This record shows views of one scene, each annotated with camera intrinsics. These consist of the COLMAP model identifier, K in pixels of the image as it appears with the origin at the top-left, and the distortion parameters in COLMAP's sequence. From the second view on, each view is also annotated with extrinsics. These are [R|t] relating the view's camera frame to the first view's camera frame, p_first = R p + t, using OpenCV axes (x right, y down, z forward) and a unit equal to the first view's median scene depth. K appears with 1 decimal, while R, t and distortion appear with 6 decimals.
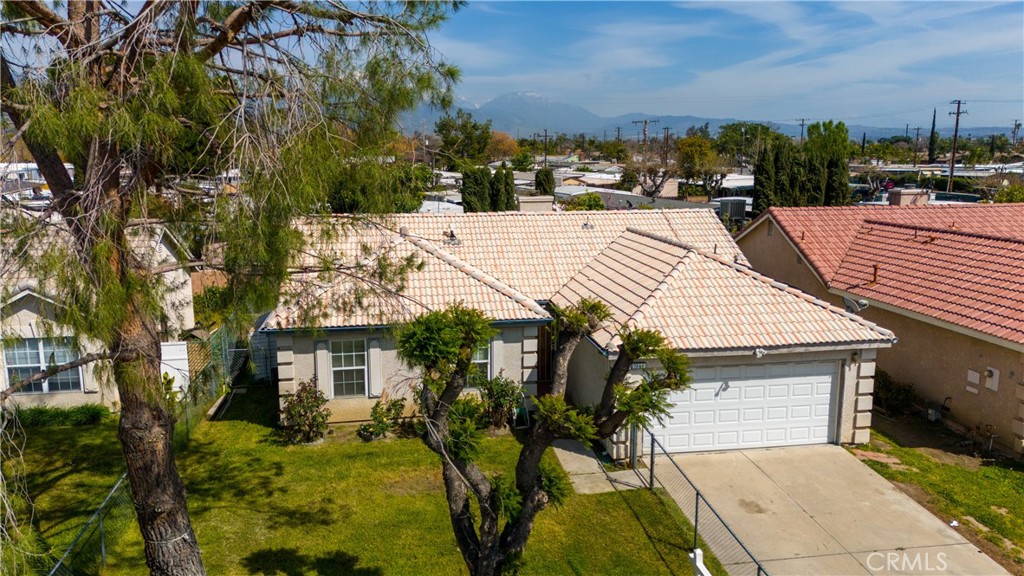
lens RADIAL K [[749.1, 0, 514.4], [0, 749.1, 285.4], [0, 0, 1]] dist [0.080312, -0.079062]
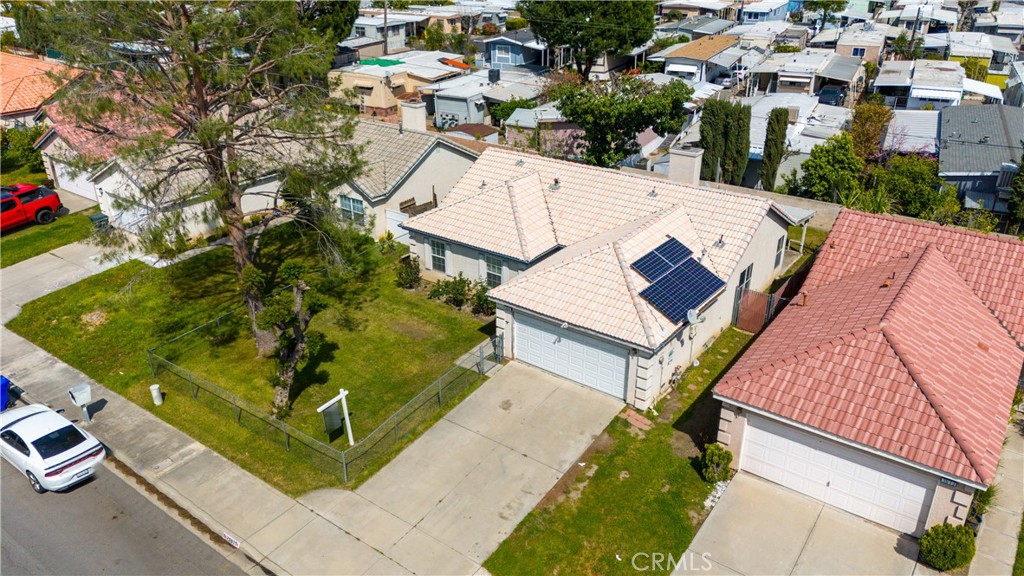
lens RADIAL K [[749.1, 0, 514.4], [0, 749.1, 285.4], [0, 0, 1]] dist [0.080312, -0.079062]
pose [[0.695035, 0.305525, -0.650831, 1.155827], [-0.124993, 0.942781, 0.309095, -0.422656], [0.708027, -0.133483, 0.693455, -0.114543]]
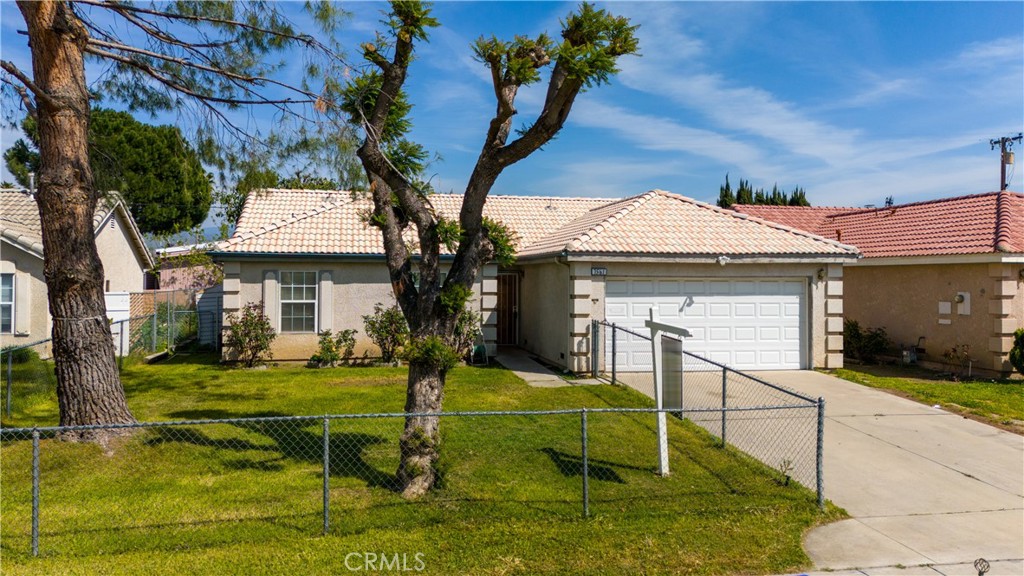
lens RADIAL K [[753.7, 0, 501.4], [0, 753.7, 271.0], [0, 0, 1]] dist [0.089774, -0.103638]
pose [[0.999807, 0.004873, 0.019015, 0.020229], [-0.001201, 0.982067, -0.188530, 0.272125], [-0.019593, 0.188471, 0.981883, 0.046901]]
